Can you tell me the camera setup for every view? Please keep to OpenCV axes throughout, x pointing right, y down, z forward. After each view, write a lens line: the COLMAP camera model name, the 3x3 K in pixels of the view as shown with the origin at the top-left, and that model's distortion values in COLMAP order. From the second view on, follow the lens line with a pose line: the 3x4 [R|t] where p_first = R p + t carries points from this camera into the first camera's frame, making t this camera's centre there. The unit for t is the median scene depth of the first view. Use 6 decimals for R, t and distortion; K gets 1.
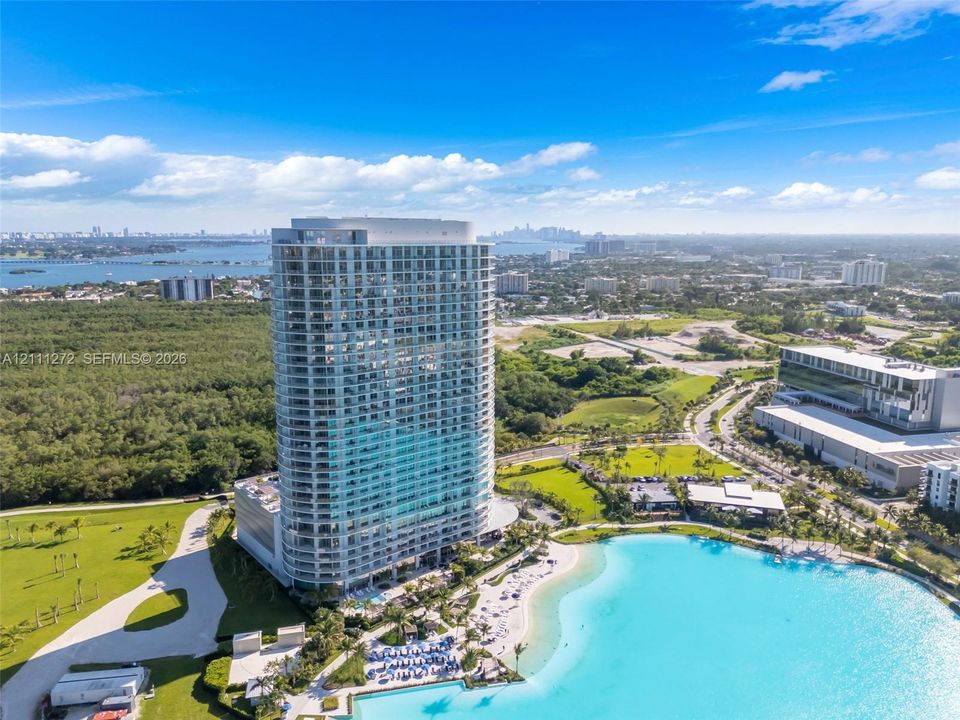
lens RADIAL K [[709.6, 0, 481.2], [0, 709.6, 360.8], [0, 0, 1]] dist [0.113422, -0.094974]
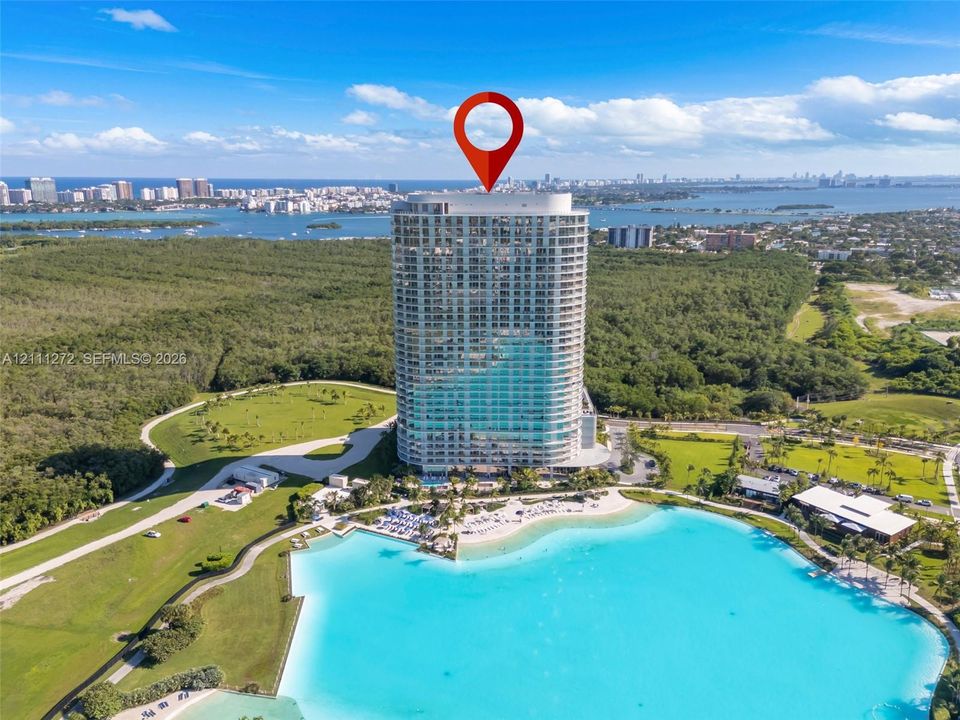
lens RADIAL K [[731.4, 0, 480.0], [0, 731.4, 360.0], [0, 0, 1]] dist [0.111455, -0.101044]
pose [[0.761919, 0.155273, -0.628784, 0.510826], [-0.113113, 0.987818, 0.106871, -0.034613], [0.637719, -0.010303, 0.770201, 0.008519]]
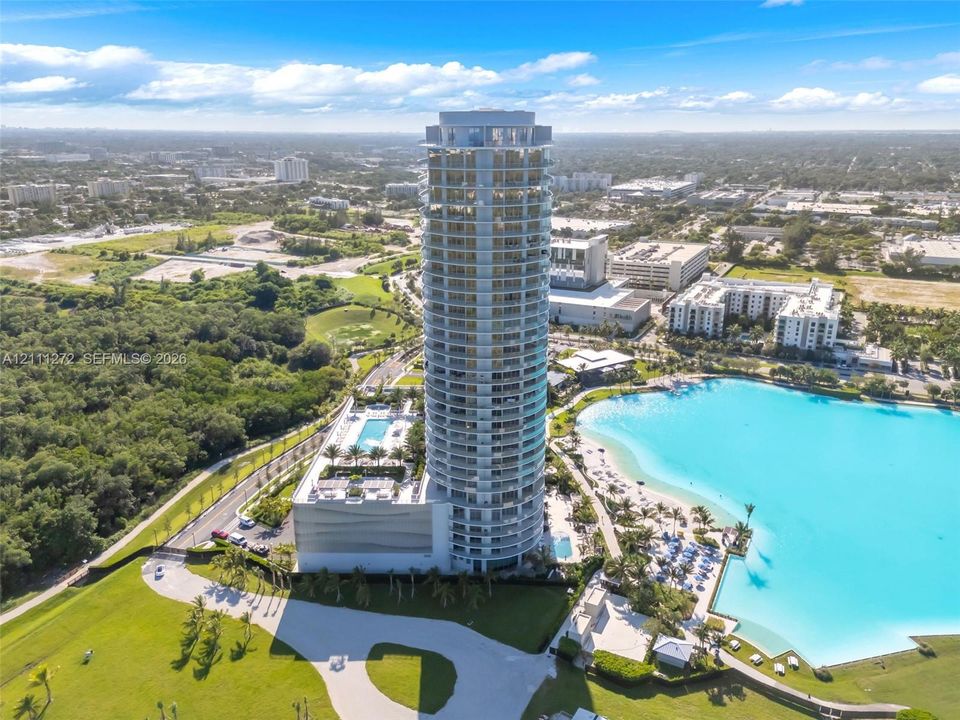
lens RADIAL K [[709.6, 0, 481.2], [0, 709.6, 360.8], [0, 0, 1]] dist [0.113422, -0.094974]
pose [[0.646418, -0.235323, 0.725787, -0.581578], [0.136185, 0.971559, 0.193717, -0.060603], [-0.750731, -0.026381, 0.660081, 0.334874]]
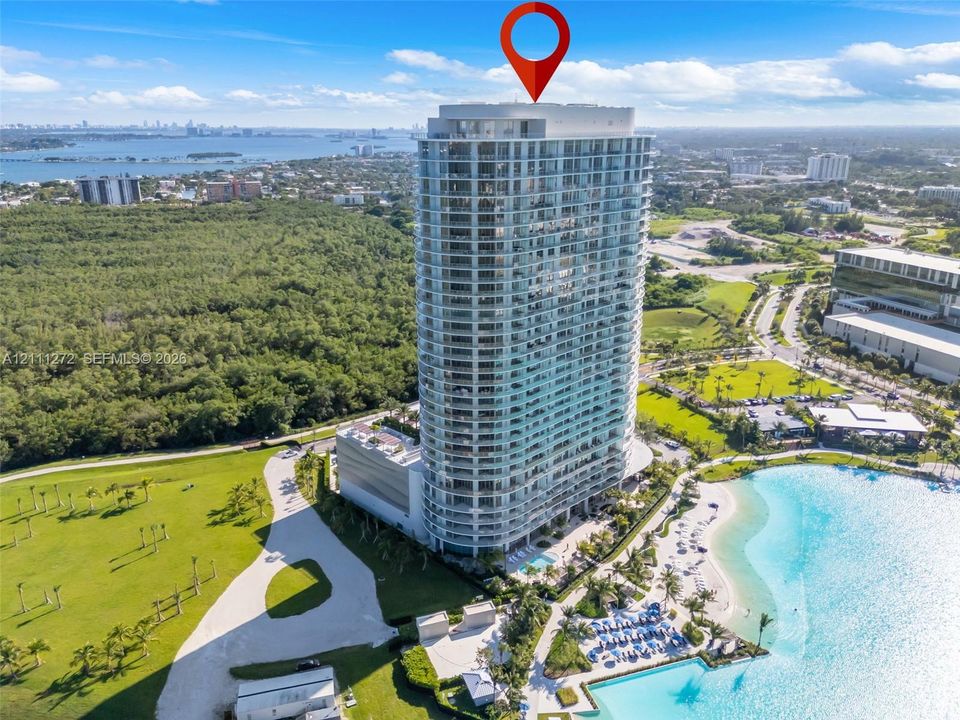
lens RADIAL K [[731.4, 0, 480.0], [0, 731.4, 360.0], [0, 0, 1]] dist [0.111455, -0.101044]
pose [[0.994275, -0.033486, 0.101467, -0.213949], [0.020149, 0.991346, 0.129717, -0.018072], [-0.104933, -0.126930, 0.986346, 0.113373]]
